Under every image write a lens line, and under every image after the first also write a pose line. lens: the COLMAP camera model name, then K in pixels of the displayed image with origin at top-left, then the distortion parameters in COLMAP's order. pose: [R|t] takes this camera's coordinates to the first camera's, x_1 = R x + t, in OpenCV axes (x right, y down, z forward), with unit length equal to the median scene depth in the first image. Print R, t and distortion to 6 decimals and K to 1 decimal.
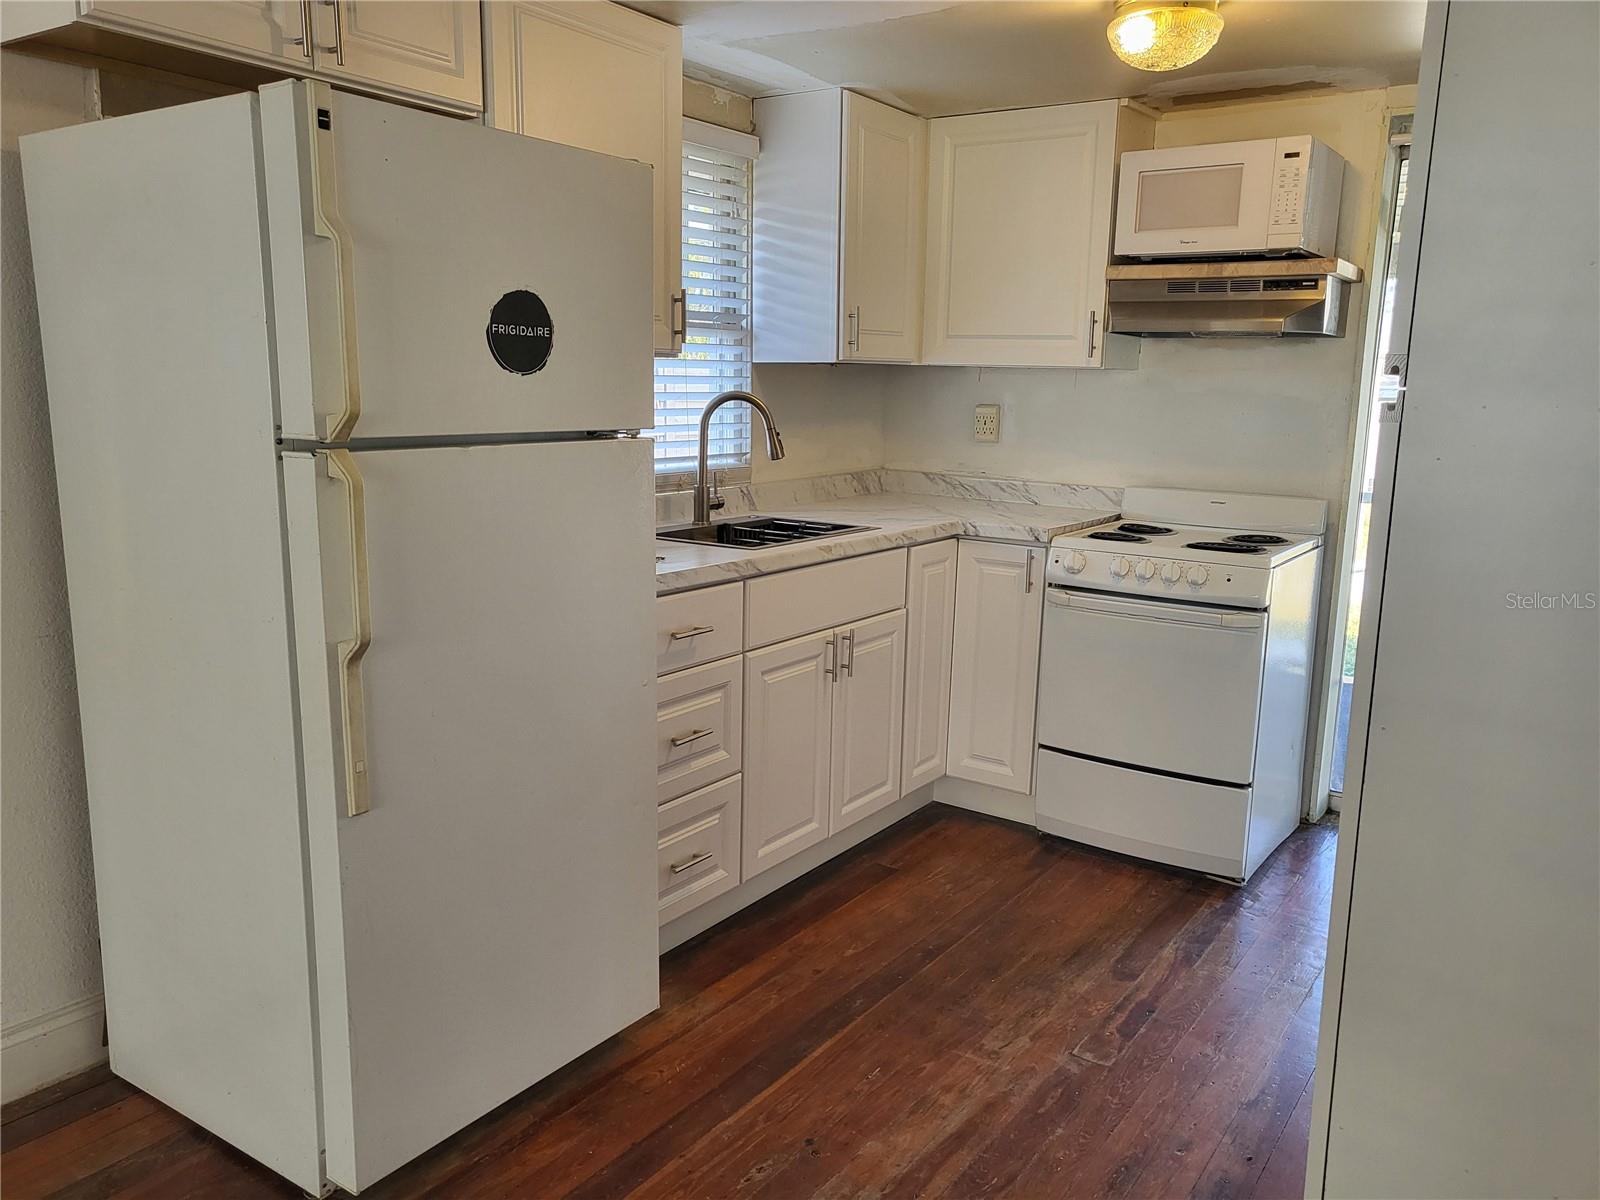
lens RADIAL K [[1228.2, 0, 802.8], [0, 1228.2, 607.0], [0, 0, 1]] dist [-0.041743, 0.056805]
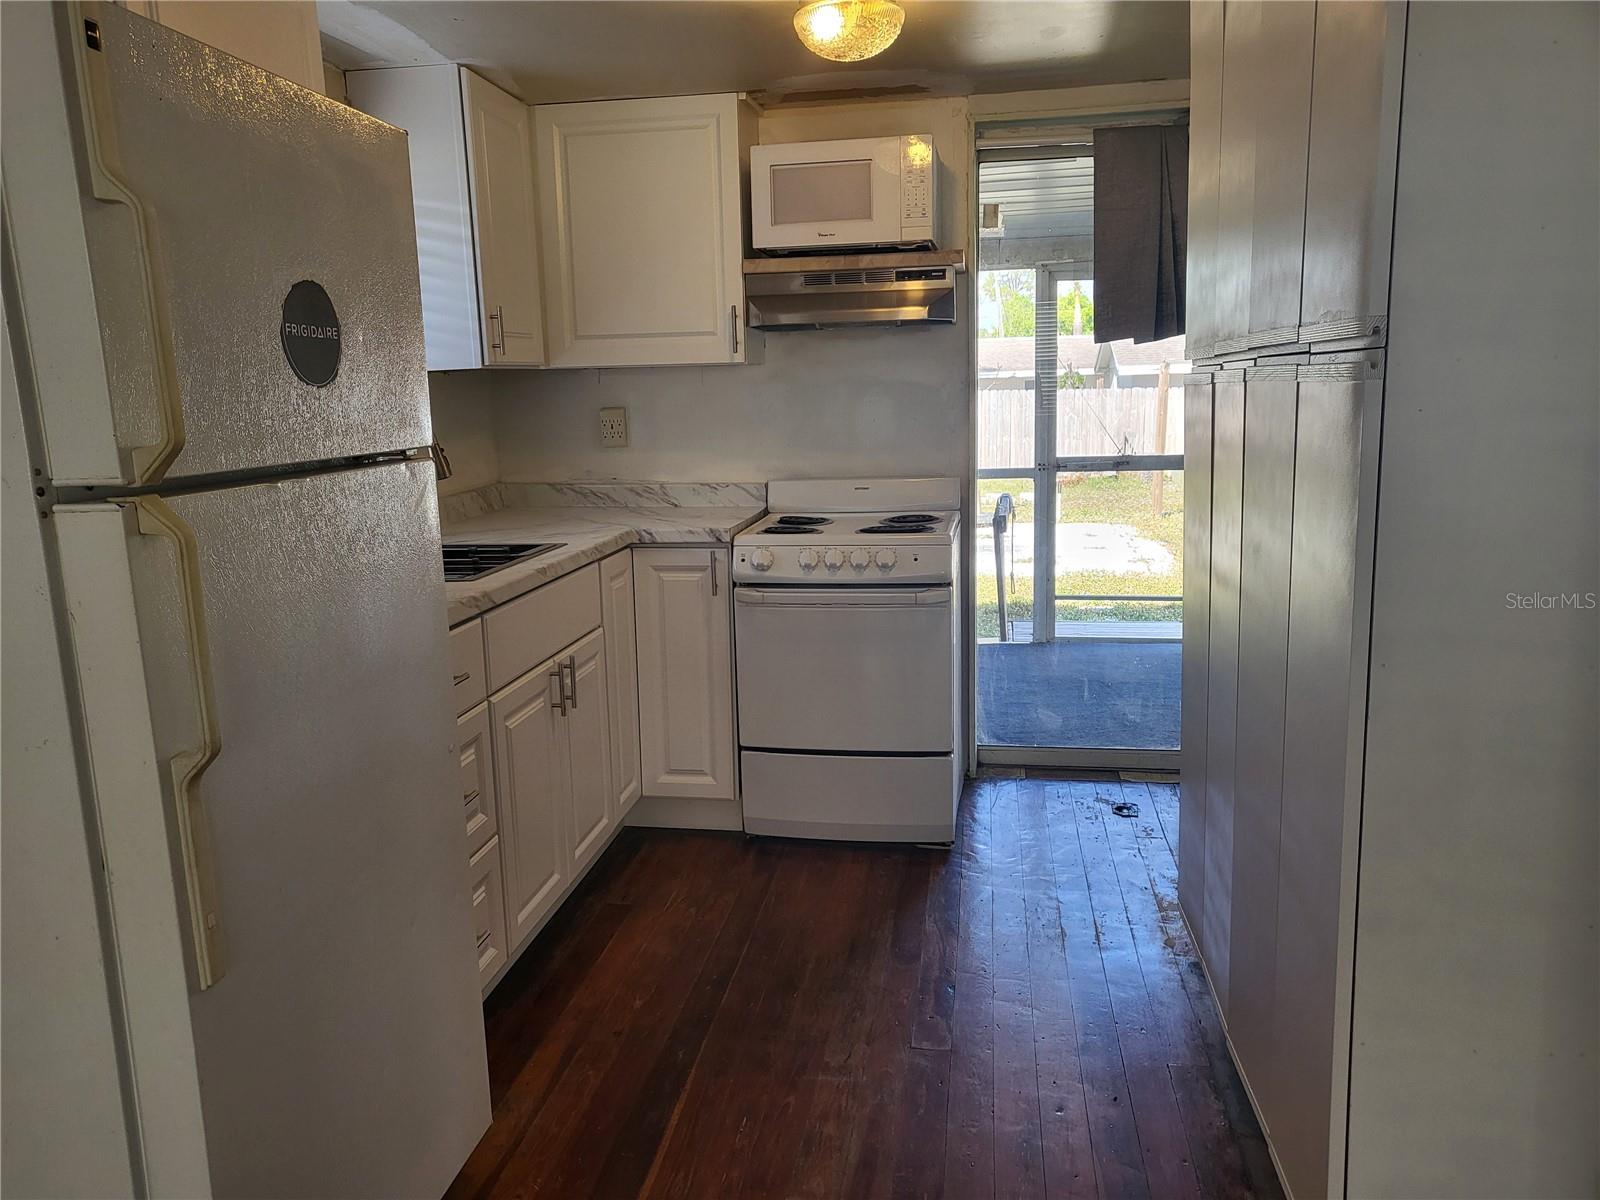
lens RADIAL K [[1228.2, 0, 789.6], [0, 1228.2, 607.4], [0, 0, 1]] dist [-0.041743, 0.056805]
pose [[0.902717, -0.120920, 0.412892, -0.176311], [0.123396, 0.992140, 0.020776, -0.015854], [-0.412159, 0.032194, 0.910543, 0.094136]]
